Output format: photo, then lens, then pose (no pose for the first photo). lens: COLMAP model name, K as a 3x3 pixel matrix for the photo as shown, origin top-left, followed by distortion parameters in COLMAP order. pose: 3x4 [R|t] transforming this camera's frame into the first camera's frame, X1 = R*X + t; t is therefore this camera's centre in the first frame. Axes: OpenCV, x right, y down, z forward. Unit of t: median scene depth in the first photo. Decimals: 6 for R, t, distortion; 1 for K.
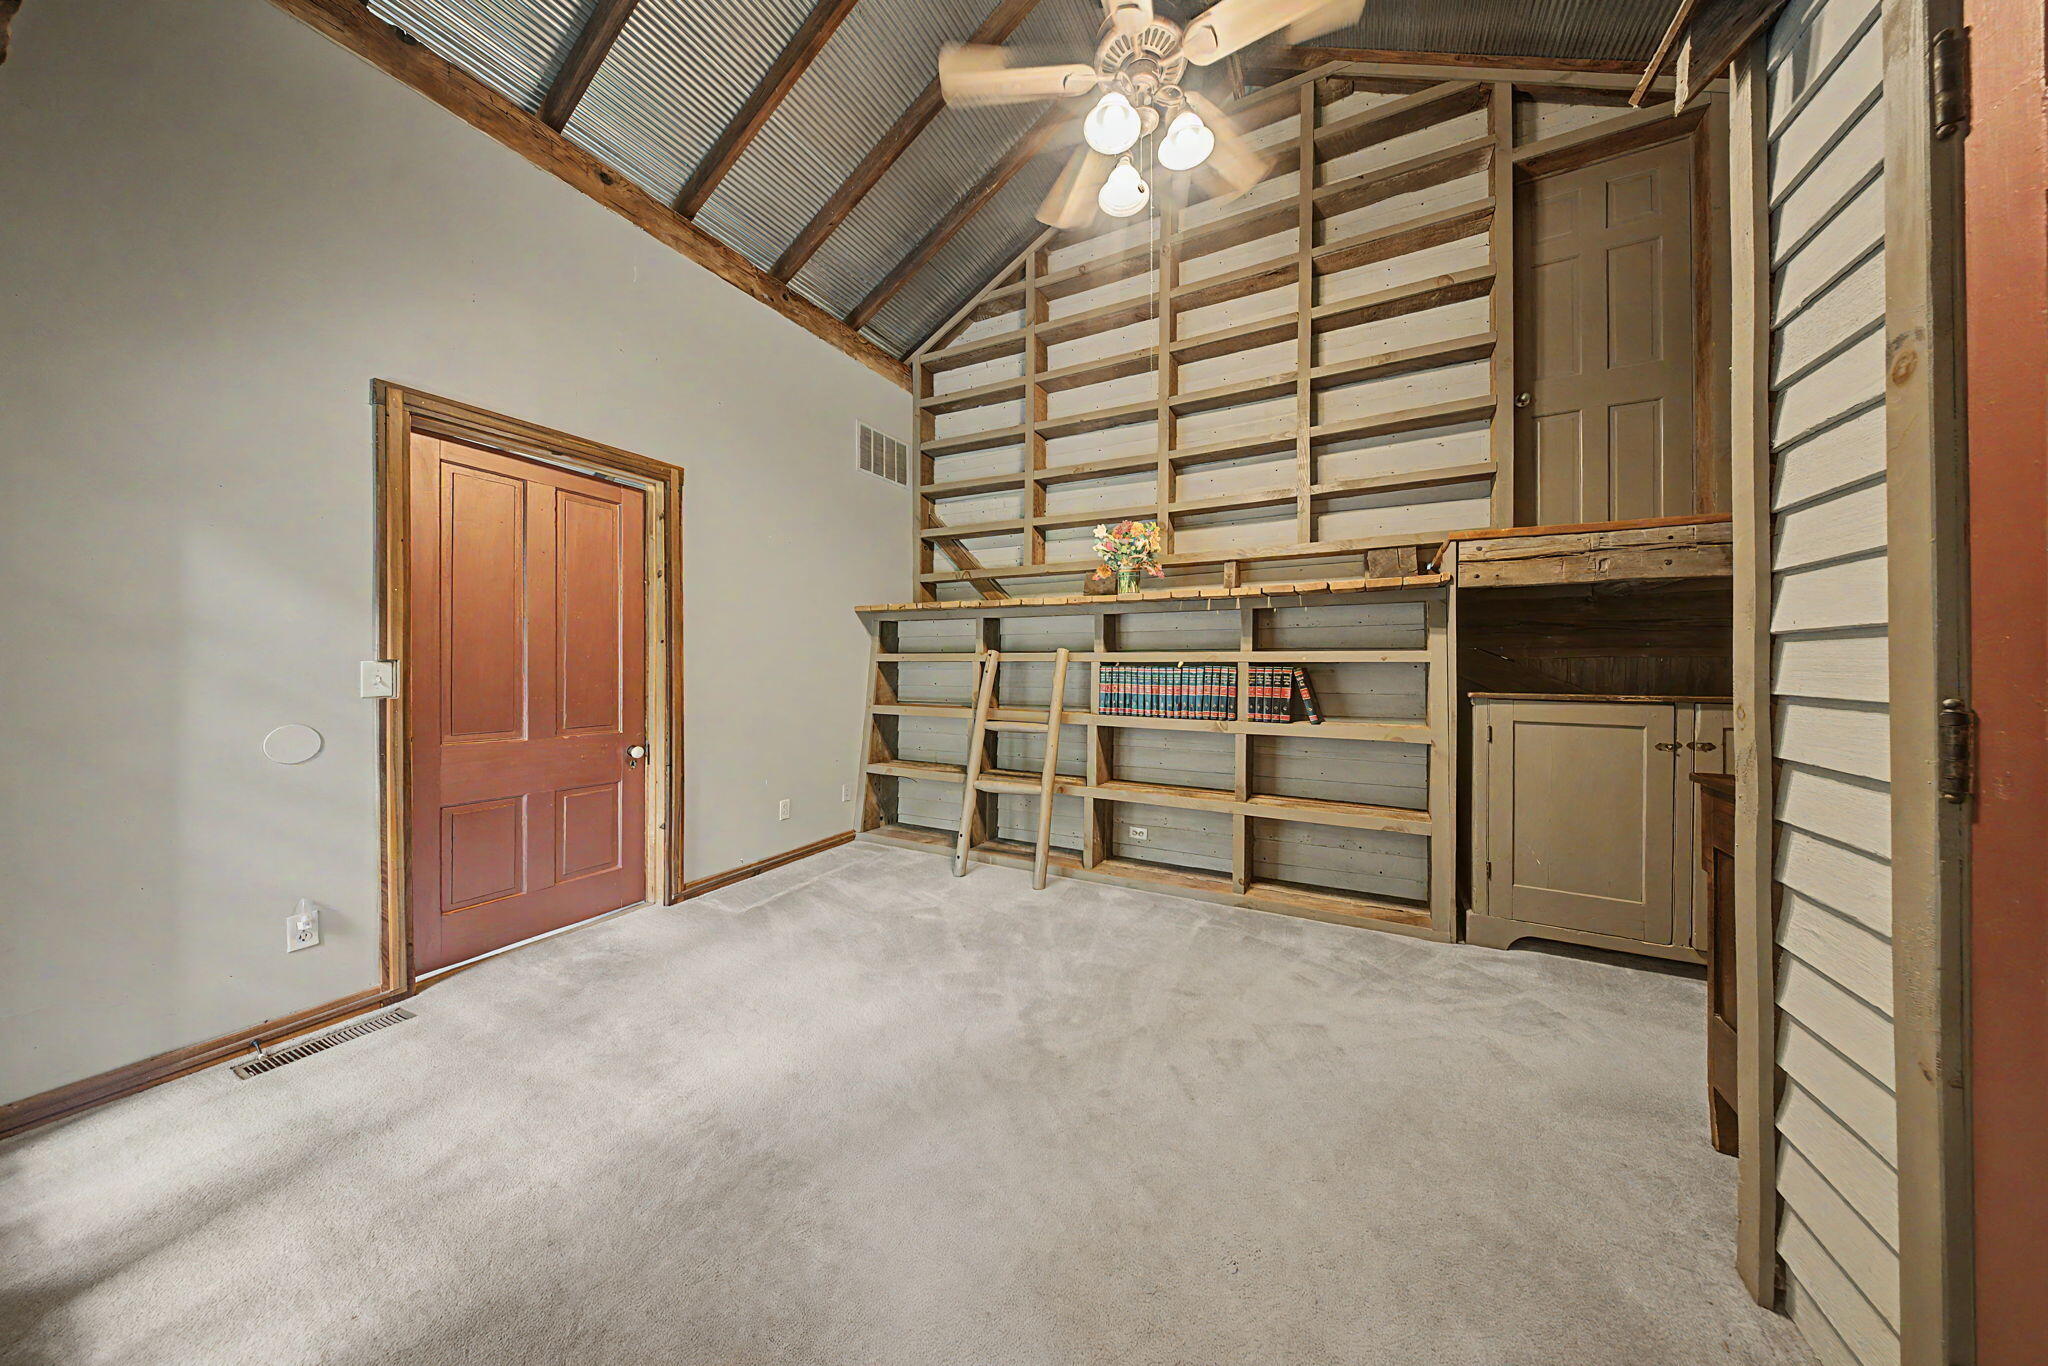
lens RADIAL K [[613.7, 0, 1033.9], [0, 613.7, 672.7], [0, 0, 1]] dist [0.001365, -0.002314]
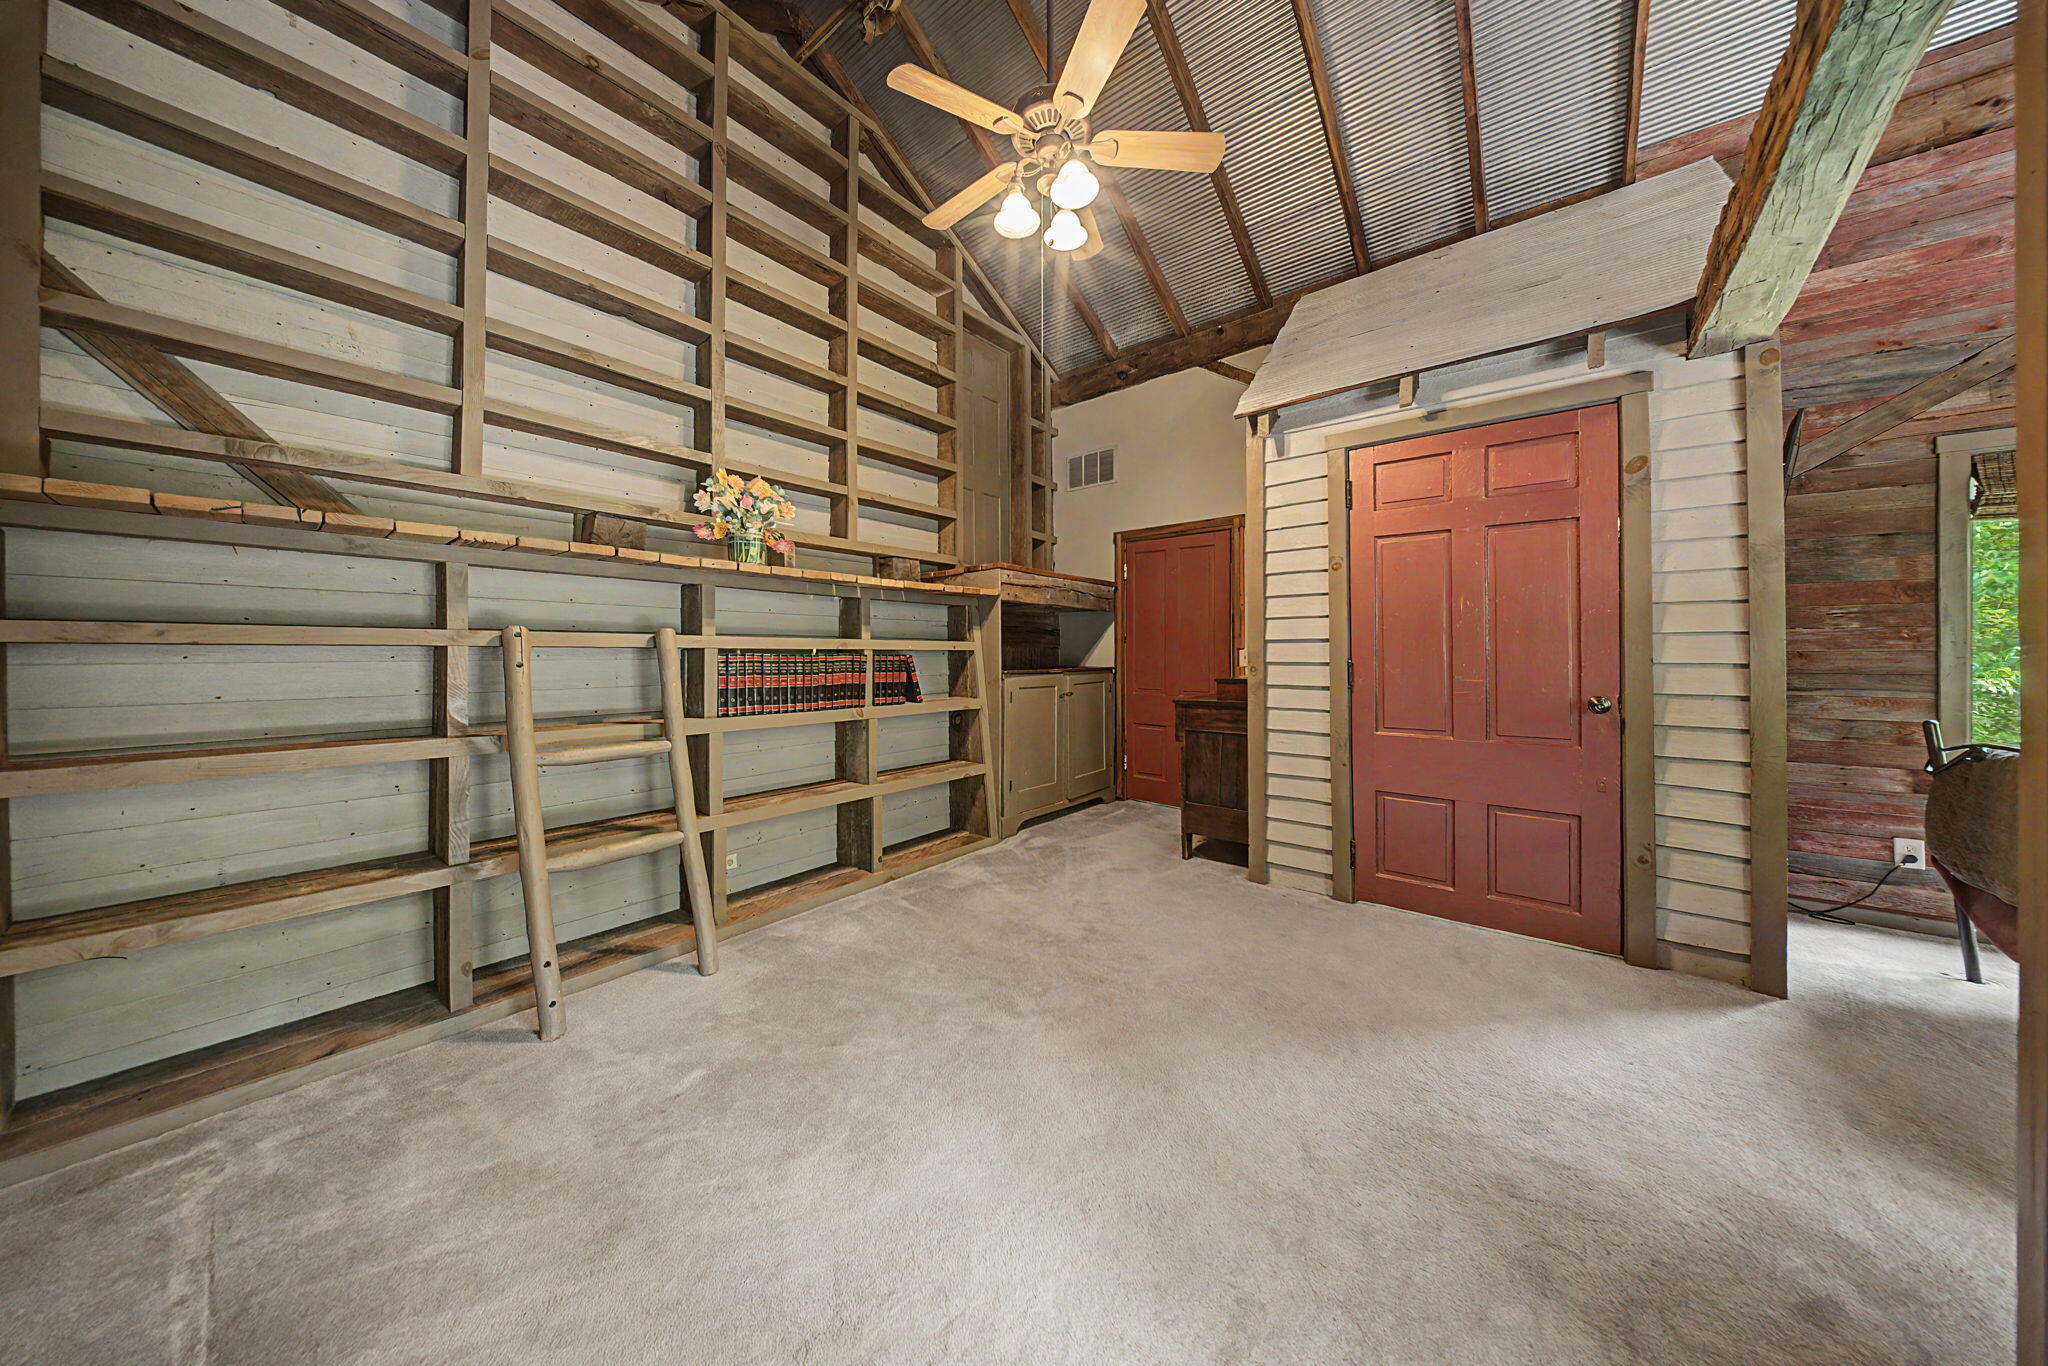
lens RADIAL K [[636.1, 0, 1034.7], [0, 636.1, 663.6], [0, 0, 1]] dist [-0.000106, -0.000086]
pose [[0.198263, -0.018330, 0.979978, -0.657382], [0.015211, 0.999762, 0.015623, -0.005753], [-0.980031, 0.011809, 0.198494, 0.515825]]
